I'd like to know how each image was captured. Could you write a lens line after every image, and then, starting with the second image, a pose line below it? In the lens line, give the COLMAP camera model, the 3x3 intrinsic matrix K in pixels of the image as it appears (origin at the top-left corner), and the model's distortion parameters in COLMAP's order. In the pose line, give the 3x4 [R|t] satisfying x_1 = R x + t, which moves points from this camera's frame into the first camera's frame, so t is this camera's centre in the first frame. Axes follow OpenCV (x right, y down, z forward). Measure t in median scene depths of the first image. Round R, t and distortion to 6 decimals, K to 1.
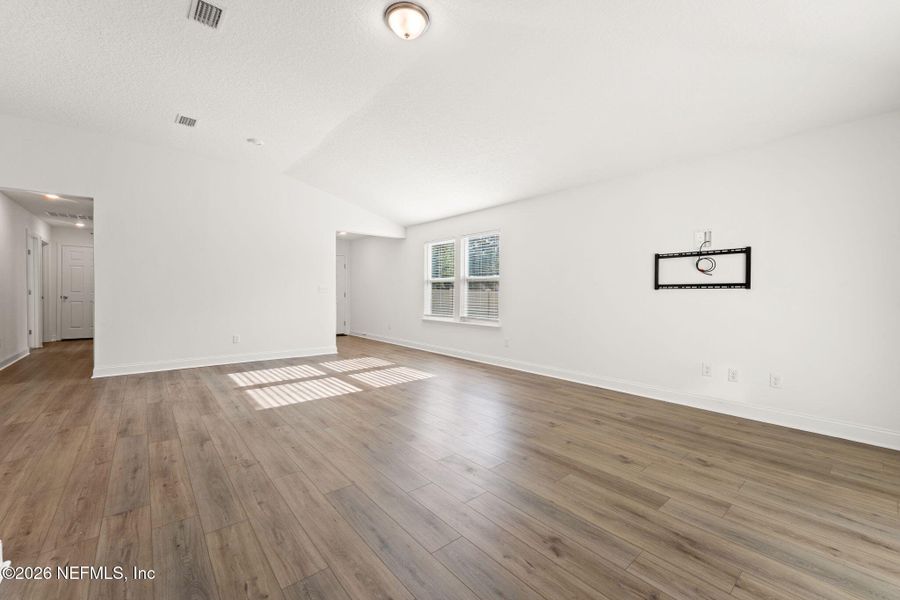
lens RADIAL K [[366.6, 0, 447.2], [0, 366.6, 298.6], [0, 0, 1]] dist [-0.000666, 0.000489]
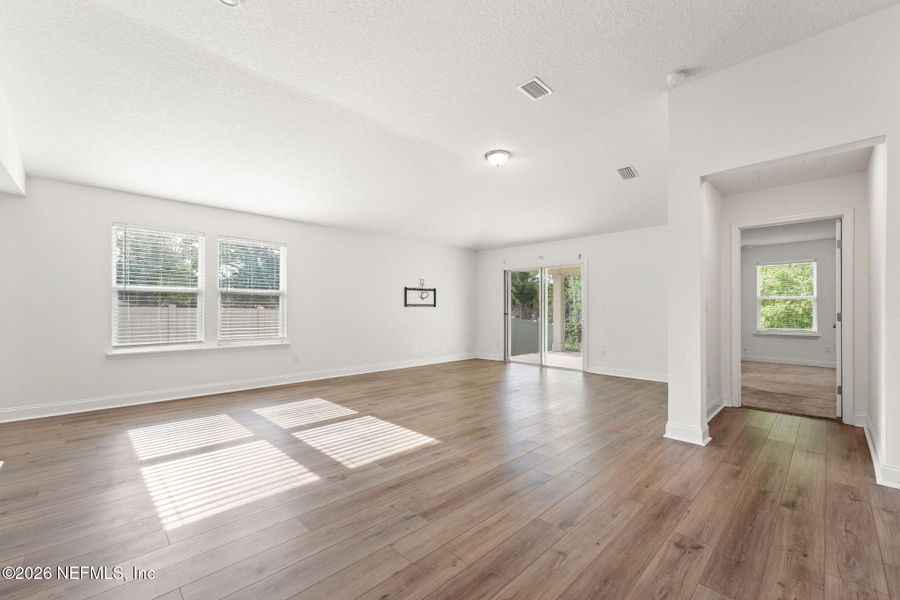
lens RADIAL K [[366.6, 0, 444.5], [0, 366.6, 307.5], [0, 0, 1]] dist [-0.000666, 0.000489]
pose [[-0.059073, -0.004595, 0.998243, -1.368018], [0.010410, 0.999932, 0.005219, -0.032227], [-0.998199, 0.010700, -0.059021, 1.010419]]
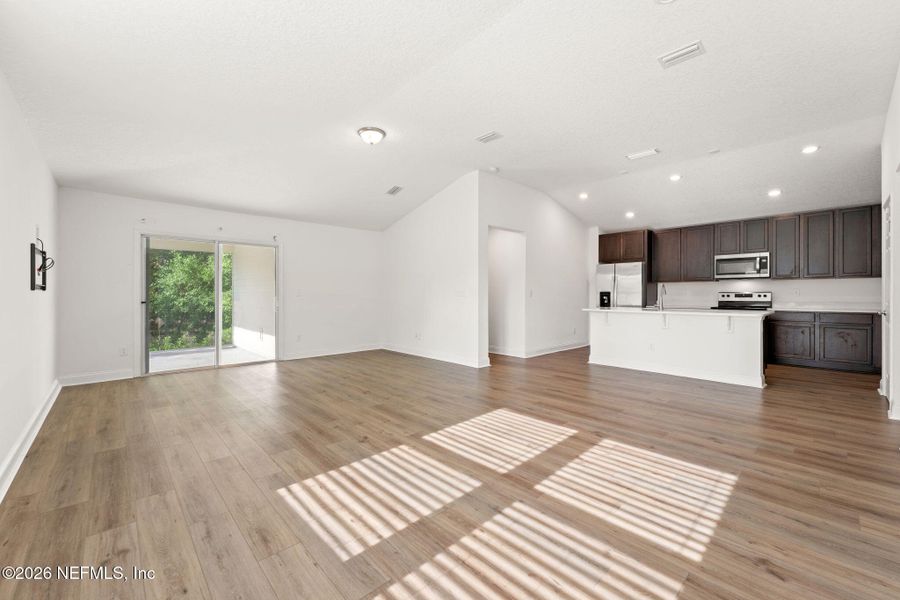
lens RADIAL K [[366.6, 0, 448.8], [0, 366.6, 292.4], [0, 0, 1]] dist [-0.000666, 0.000489]
pose [[-0.998788, -0.009378, -0.048313, -0.286110], [-0.009727, 0.999928, 0.006997, -0.038609], [0.048244, 0.007458, -0.998808, 1.993721]]
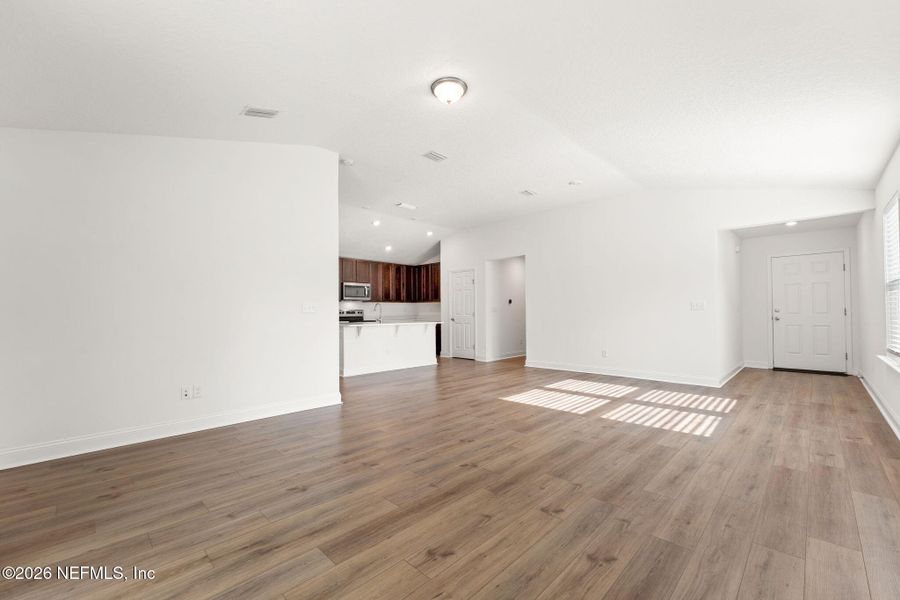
lens RADIAL K [[366.6, 0, 445.1], [0, 366.6, 313.4], [0, 0, 1]] dist [-0.000666, 0.000489]
pose [[0.091593, -0.006728, -0.995774, 0.805158], [-0.004864, 0.999962, -0.007204, -0.003658], [0.995785, 0.005504, 0.091557, 0.650279]]
